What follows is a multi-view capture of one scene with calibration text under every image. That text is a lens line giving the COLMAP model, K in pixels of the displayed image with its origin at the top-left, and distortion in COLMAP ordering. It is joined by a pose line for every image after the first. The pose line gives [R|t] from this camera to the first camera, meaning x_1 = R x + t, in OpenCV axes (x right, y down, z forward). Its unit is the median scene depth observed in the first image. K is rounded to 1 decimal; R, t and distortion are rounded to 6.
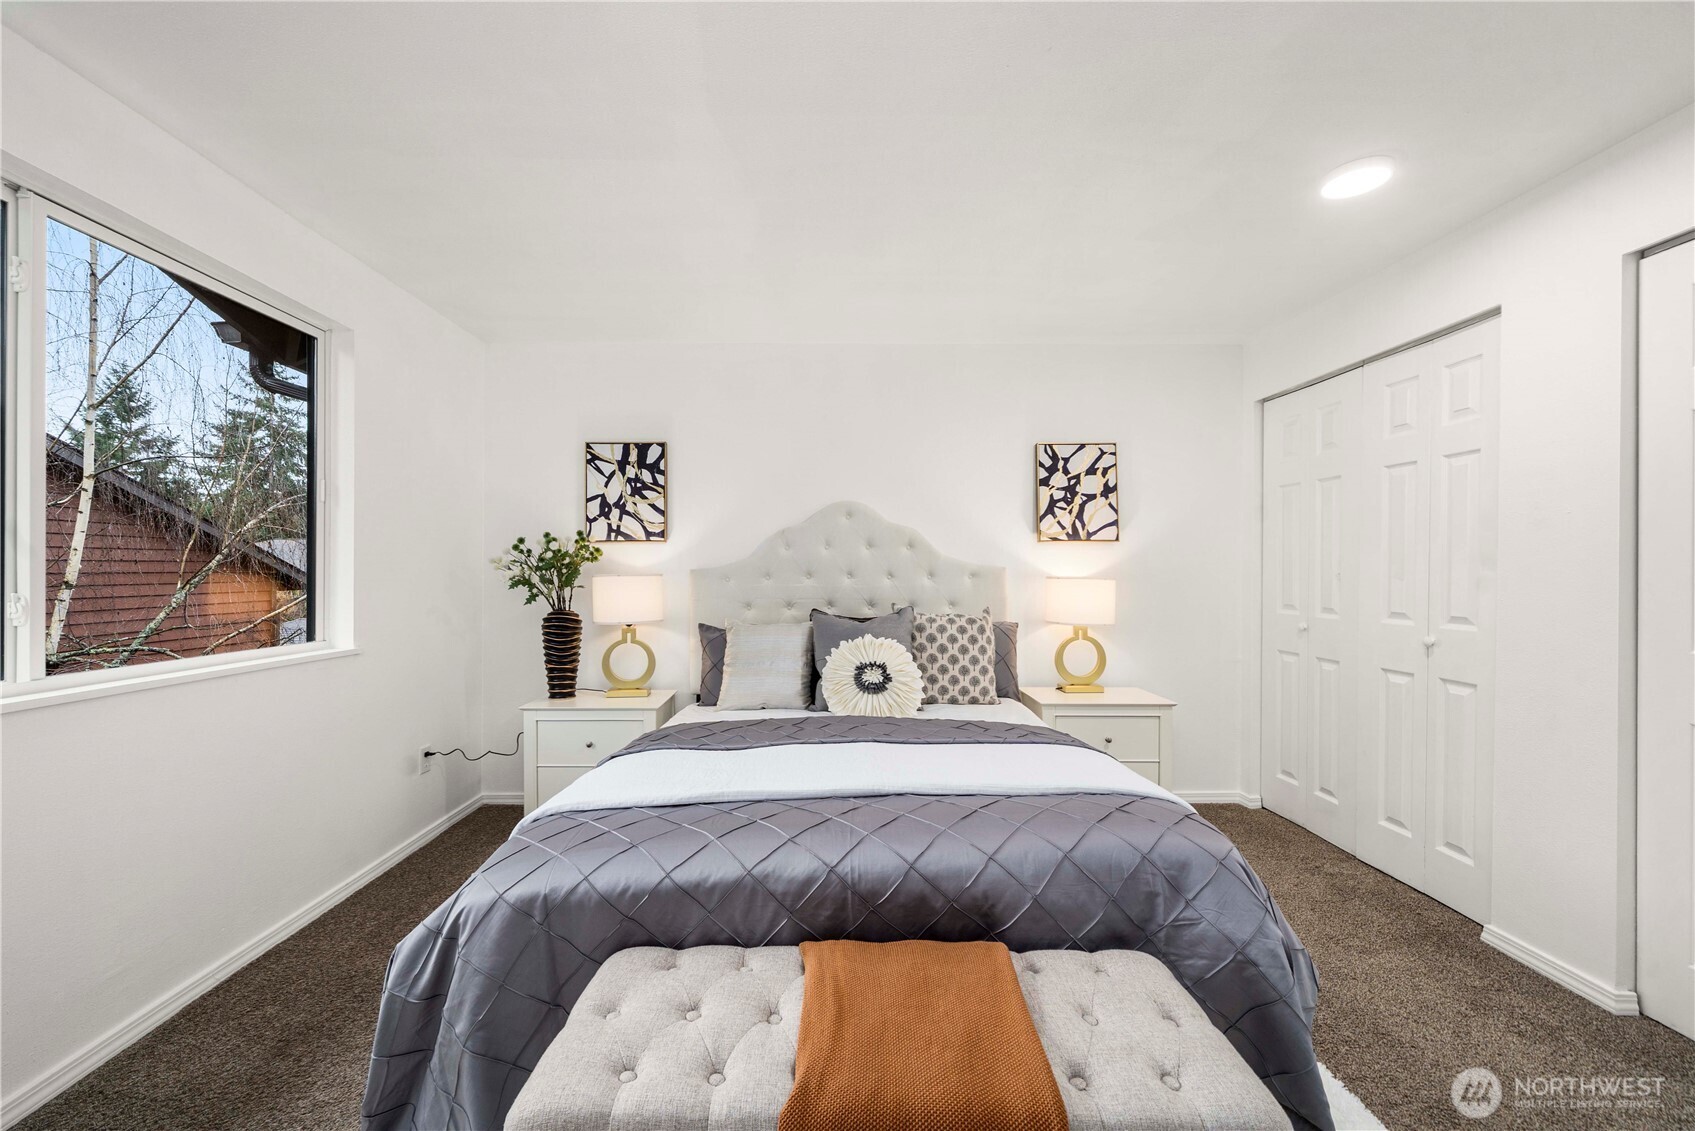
lens RADIAL K [[657.3, 0, 845.4], [0, 657.3, 578.3], [0, 0, 1]] dist [-0.002967, -0.000141]
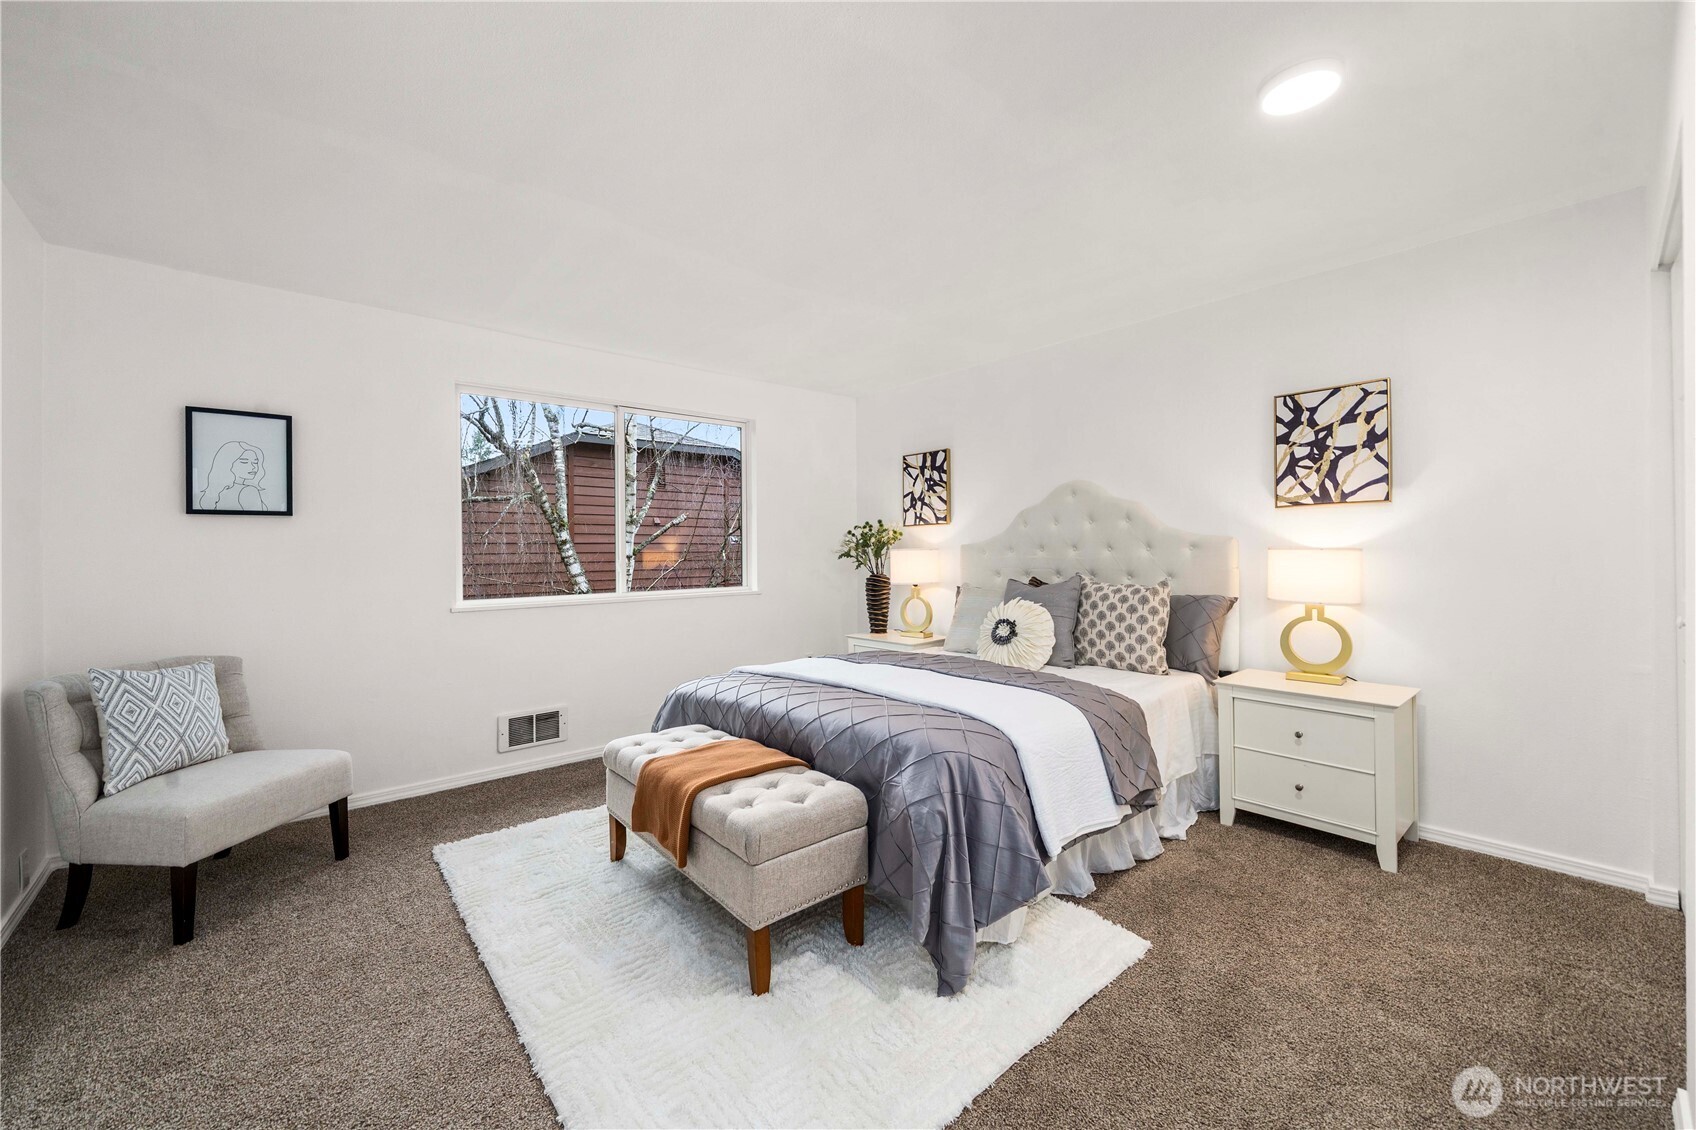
lens RADIAL K [[657.7, 0, 847.0], [0, 657.7, 555.2], [0, 0, 1]] dist [-0.002967, -0.000141]
pose [[0.653892, -0.002604, -0.756584, 0.594859], [0.007645, 0.999966, 0.003165, 0.001390], [0.756550, -0.007854, 0.653889, -0.017645]]
